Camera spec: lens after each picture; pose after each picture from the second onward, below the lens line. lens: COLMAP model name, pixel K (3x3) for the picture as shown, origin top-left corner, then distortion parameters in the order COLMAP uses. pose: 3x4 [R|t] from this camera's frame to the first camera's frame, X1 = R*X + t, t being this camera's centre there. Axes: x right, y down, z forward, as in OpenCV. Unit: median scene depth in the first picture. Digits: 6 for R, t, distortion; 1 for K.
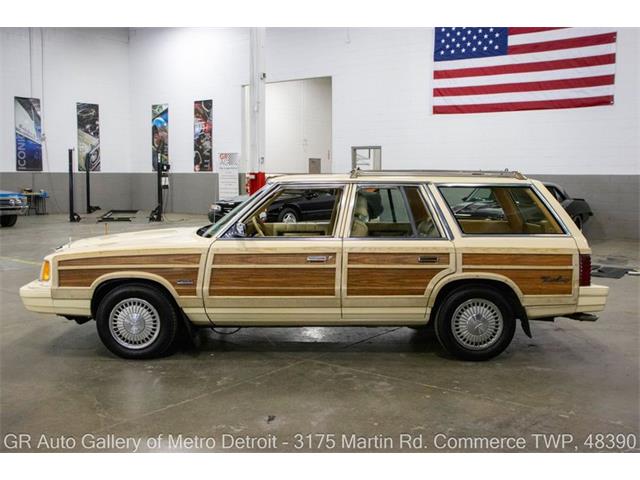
lens RADIAL K [[667.5, 0, 314.8], [0, 667.5, 237.3], [0, 0, 1]] dist [-0.039514, 0.017357]
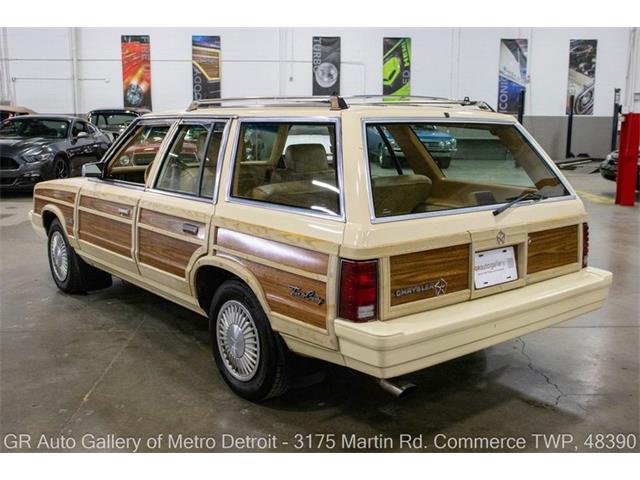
lens RADIAL K [[667.5, 0, 314.8], [0, 667.5, 237.3], [0, 0, 1]] dist [-0.039514, 0.017357]
pose [[0.626981, 0.132868, -0.767620, 0.172160], [-0.071324, 0.991000, 0.113277, -0.009997], [0.775763, -0.016273, 0.630815, 0.147580]]
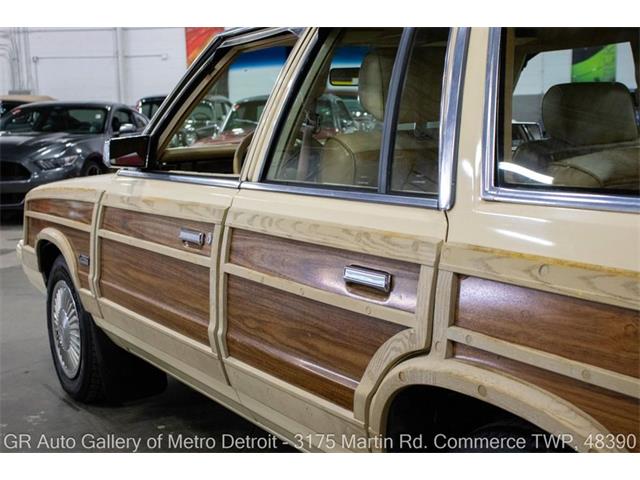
lens RADIAL K [[667.5, 0, 314.8], [0, 667.5, 237.3], [0, 0, 1]] dist [-0.039514, 0.017357]
pose [[0.557676, 0.086399, -0.825550, 0.079798], [-0.050946, 0.996256, 0.069849, 0.000212], [0.828494, 0.003105, 0.559990, 0.186654]]
